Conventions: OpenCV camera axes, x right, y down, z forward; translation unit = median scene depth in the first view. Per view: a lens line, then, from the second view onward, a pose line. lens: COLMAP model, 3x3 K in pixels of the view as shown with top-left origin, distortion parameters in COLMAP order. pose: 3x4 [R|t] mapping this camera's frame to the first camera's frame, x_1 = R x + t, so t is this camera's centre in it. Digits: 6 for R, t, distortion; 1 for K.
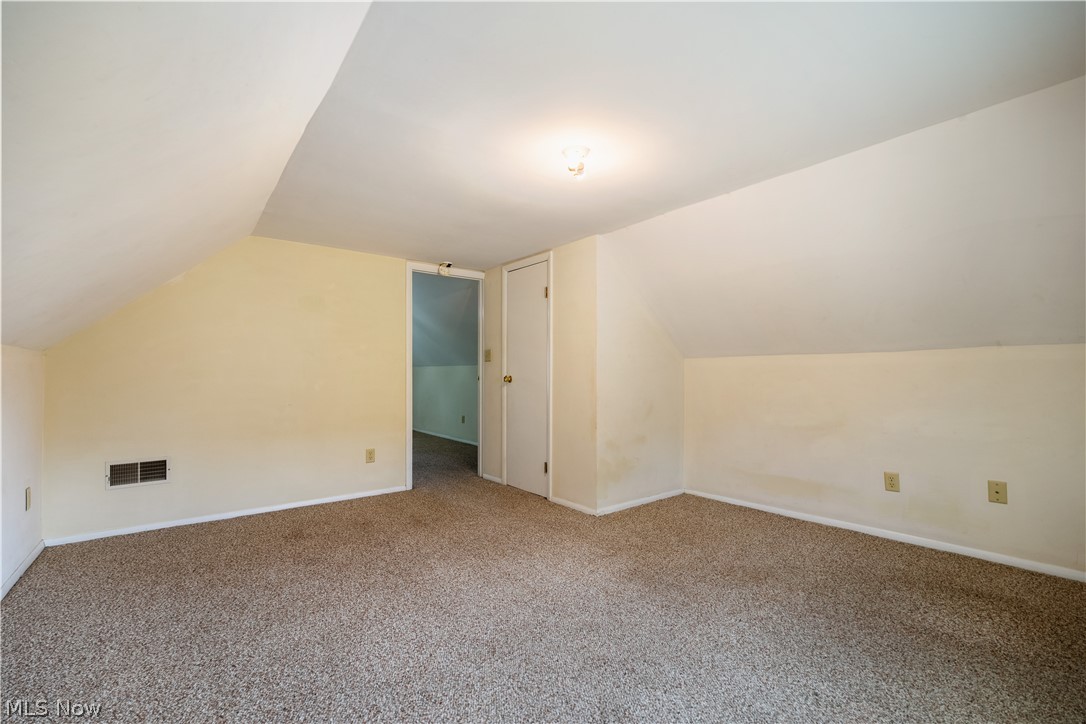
lens RADIAL K [[474.6, 0, 539.4], [0, 474.6, 361.4], [0, 0, 1]] dist [-0.000951, 0.000014]
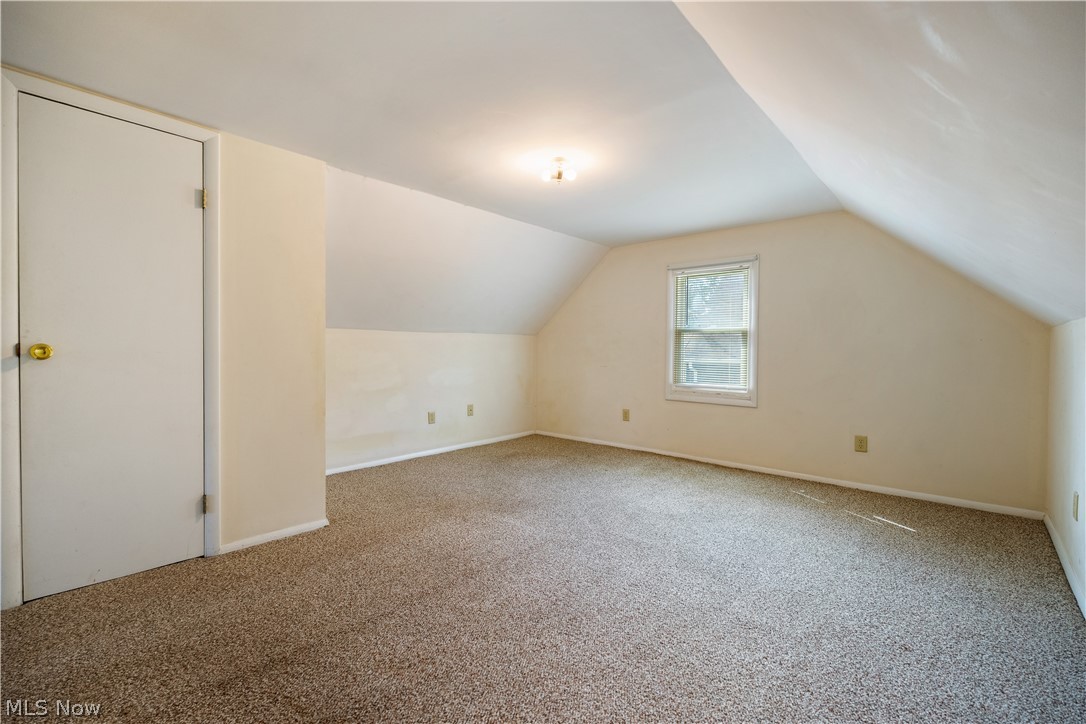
lens RADIAL K [[472.2, 0, 542.4], [0, 472.2, 352.2], [0, 0, 1]] dist [-0.000474, -0.000032]
pose [[-0.182449, -0.003075, 0.983211, -0.727475], [-0.035143, 0.999377, -0.003396, 0.029819], [-0.982587, -0.035172, -0.182443, 0.819600]]
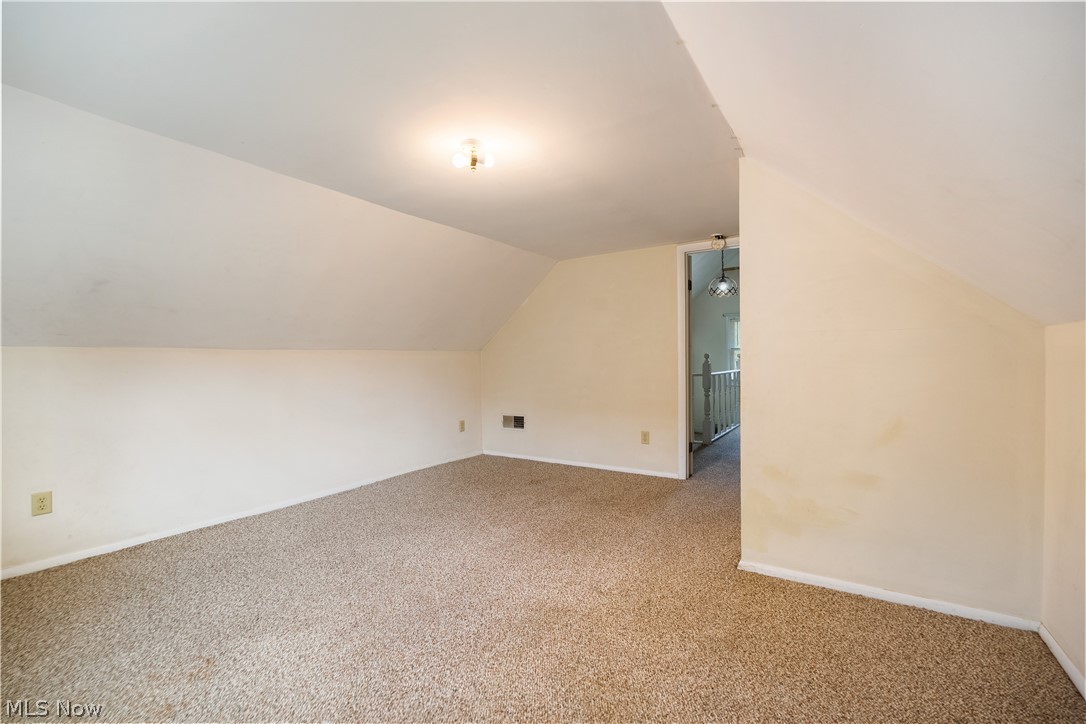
lens RADIAL K [[474.6, 0, 539.4], [0, 474.6, 361.4], [0, 0, 1]] dist [-0.000951, 0.000014]
pose [[0.316221, 0.002676, -0.948682, 0.700615], [0.040892, 0.999028, 0.016448, -0.001015], [0.947804, -0.043995, 0.315804, 0.526168]]
